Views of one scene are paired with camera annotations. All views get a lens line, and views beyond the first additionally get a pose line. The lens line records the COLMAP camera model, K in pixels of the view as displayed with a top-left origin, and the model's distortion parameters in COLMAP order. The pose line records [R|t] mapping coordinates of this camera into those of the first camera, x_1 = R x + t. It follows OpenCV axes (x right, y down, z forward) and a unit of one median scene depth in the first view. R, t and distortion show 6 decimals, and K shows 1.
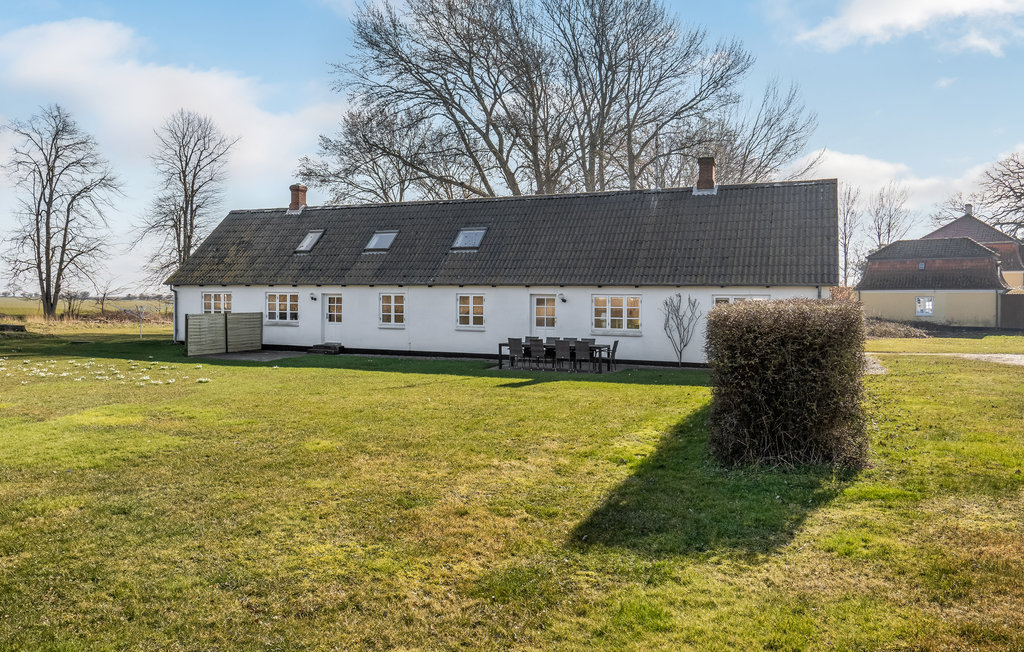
lens RADIAL K [[708.2, 0, 512.0], [0, 708.2, 326.0], [0, 0, 1]] dist [0.009265, 0.003892]
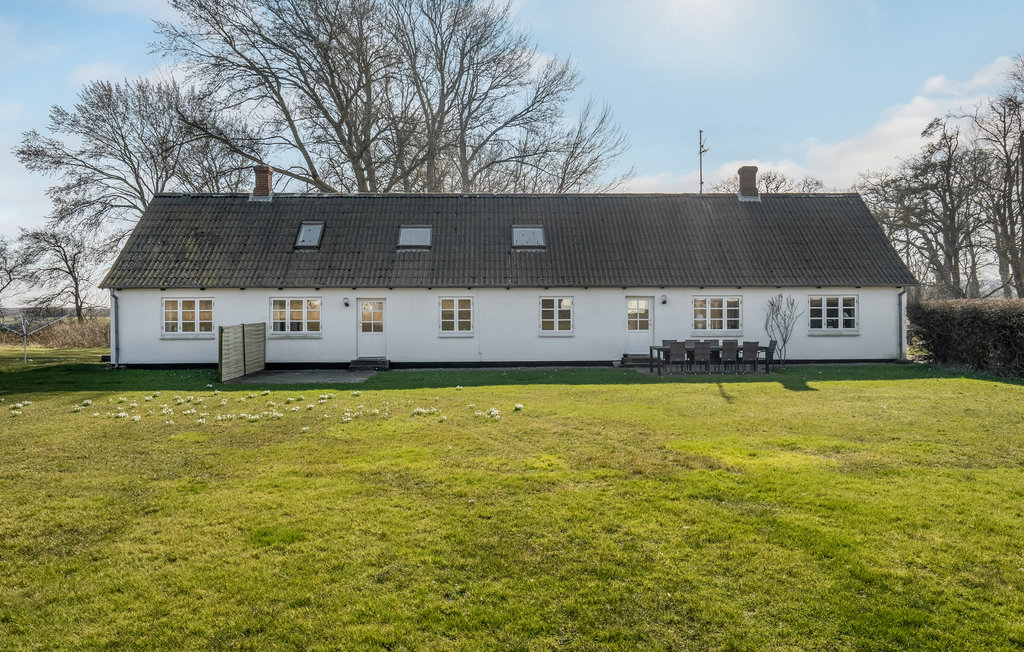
lens RADIAL K [[696.9, 0, 512.0], [0, 696.9, 326.0], [0, 0, 1]] dist [-0.001389, 0.000172]
pose [[0.909885, -0.027625, 0.413941, -0.442854], [0.028483, 0.999586, 0.004100, -0.011226], [-0.413883, 0.008060, 0.910295, 0.178633]]
